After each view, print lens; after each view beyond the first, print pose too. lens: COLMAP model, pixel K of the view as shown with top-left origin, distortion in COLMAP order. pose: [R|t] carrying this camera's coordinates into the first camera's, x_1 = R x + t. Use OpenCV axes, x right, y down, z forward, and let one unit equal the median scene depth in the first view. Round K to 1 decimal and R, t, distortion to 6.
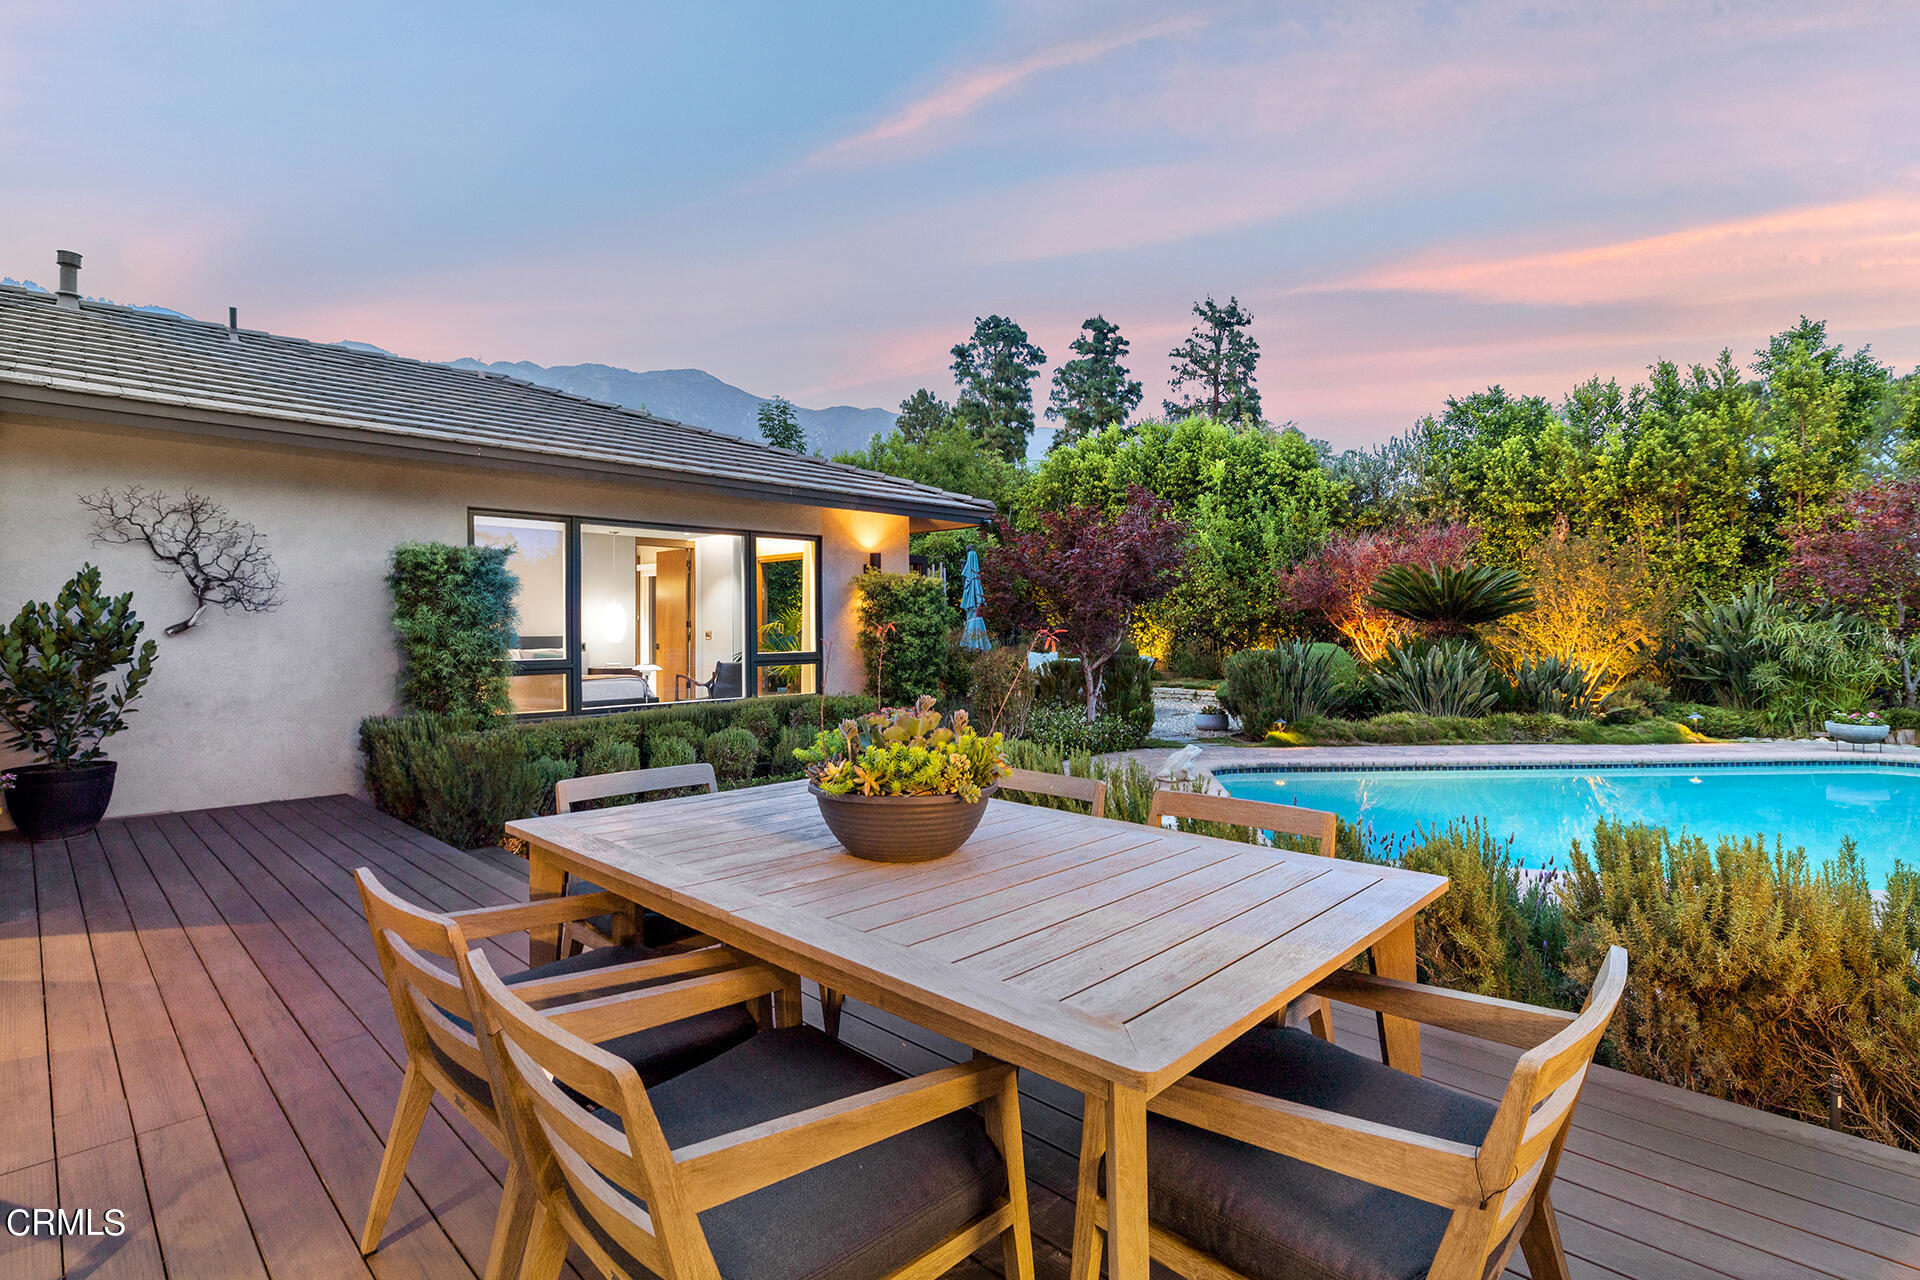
lens RADIAL K [[915.9, 0, 960.0], [0, 915.9, 640.0], [0, 0, 1]] dist [-0.000348, -0.000127]
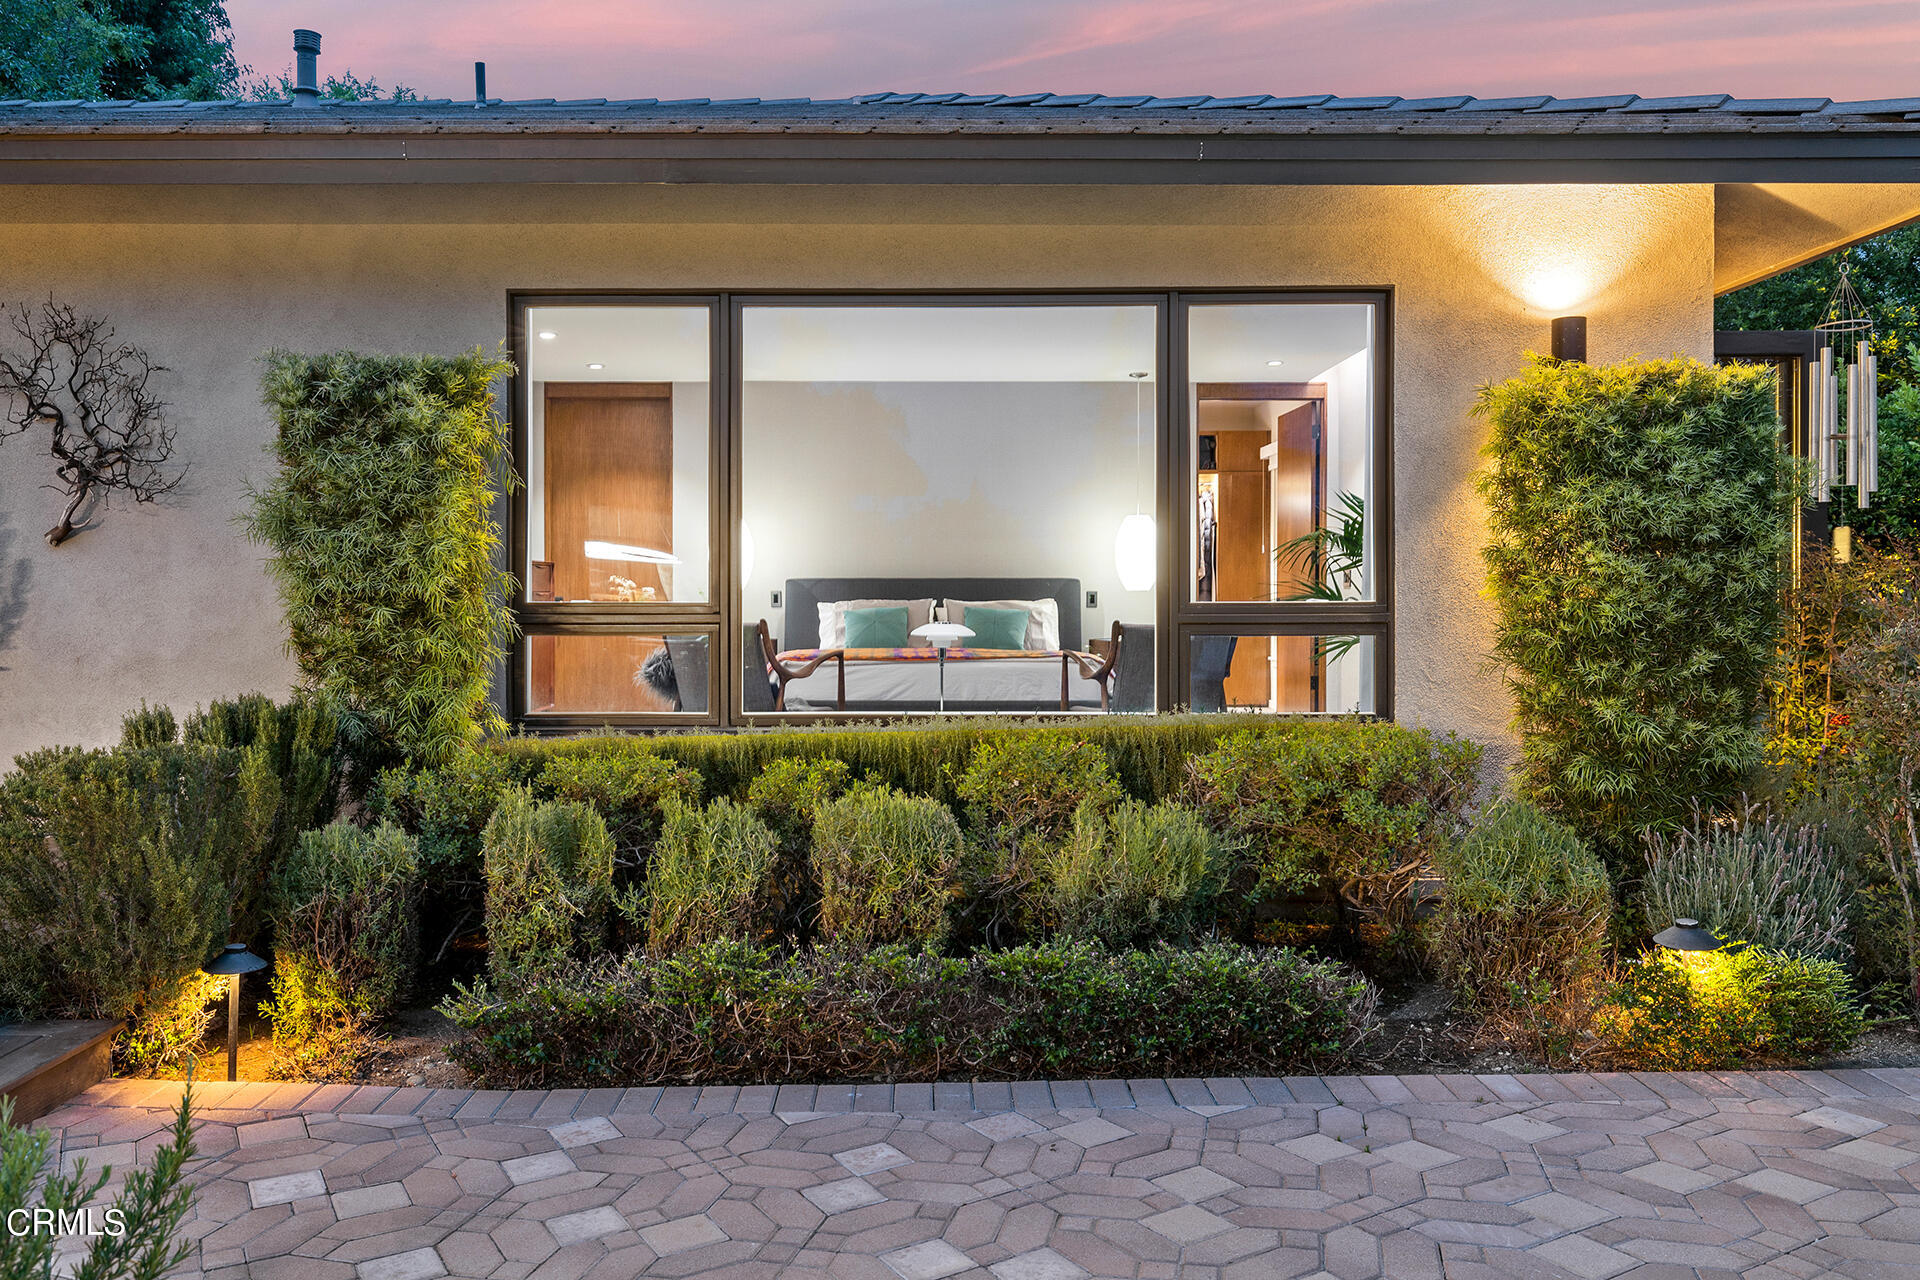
lens RADIAL K [[1351.5, 0, 960.0], [0, 1351.5, 640.0], [0, 0, 1]] dist [0.009679, 0.002339]
pose [[0.691955, 0.022952, -0.721576, 0.125586], [-0.013998, 0.999733, 0.018377, 0.020480], [0.721805, -0.002616, 0.692092, 0.506215]]
